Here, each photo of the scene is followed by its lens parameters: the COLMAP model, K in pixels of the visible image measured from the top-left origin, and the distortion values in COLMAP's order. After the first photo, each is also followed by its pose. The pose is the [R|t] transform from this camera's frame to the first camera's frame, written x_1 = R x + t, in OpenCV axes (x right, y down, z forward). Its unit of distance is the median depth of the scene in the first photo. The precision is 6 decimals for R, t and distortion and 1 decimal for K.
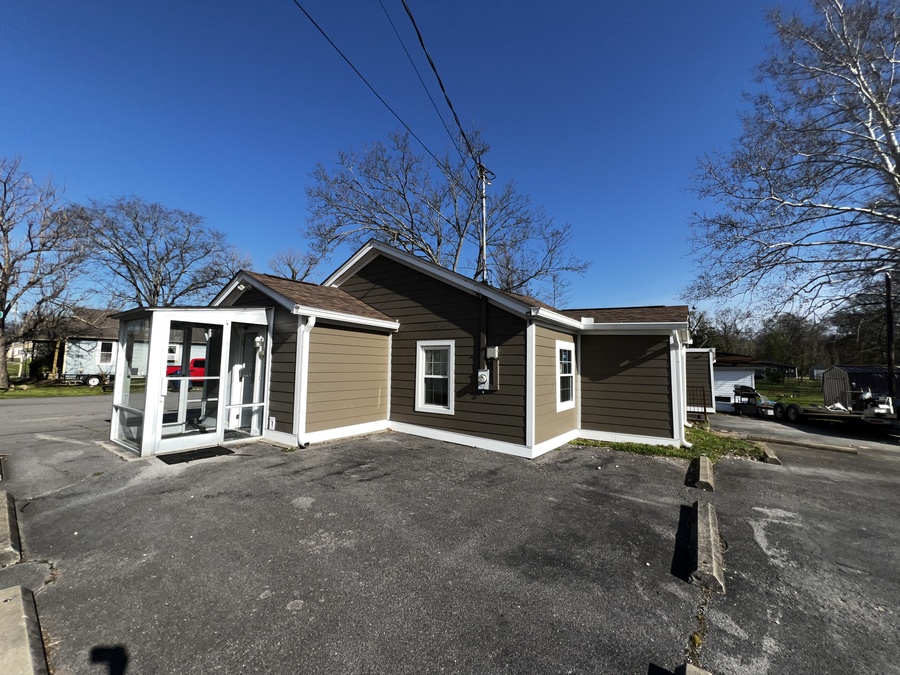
lens RADIAL K [[358.2, 0, 450.0], [0, 358.2, 335.1], [0, 0, 1]] dist [-0.003702, 0.000084]
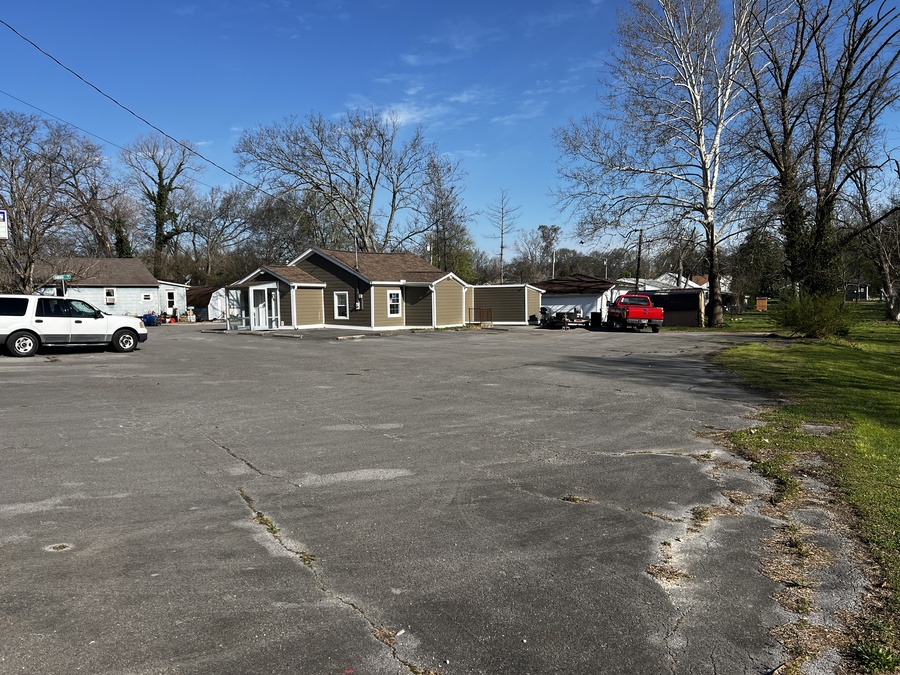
lens RADIAL K [[675.0, 0, 448.6], [0, 675.0, 343.4], [0, 0, 1]] dist [0.060499, -0.057974]
pose [[0.998664, -0.033458, 0.039374, 0.529728], [0.027057, 0.987831, 0.153161, -0.338780], [-0.044019, -0.151891, 0.987417, -3.883561]]
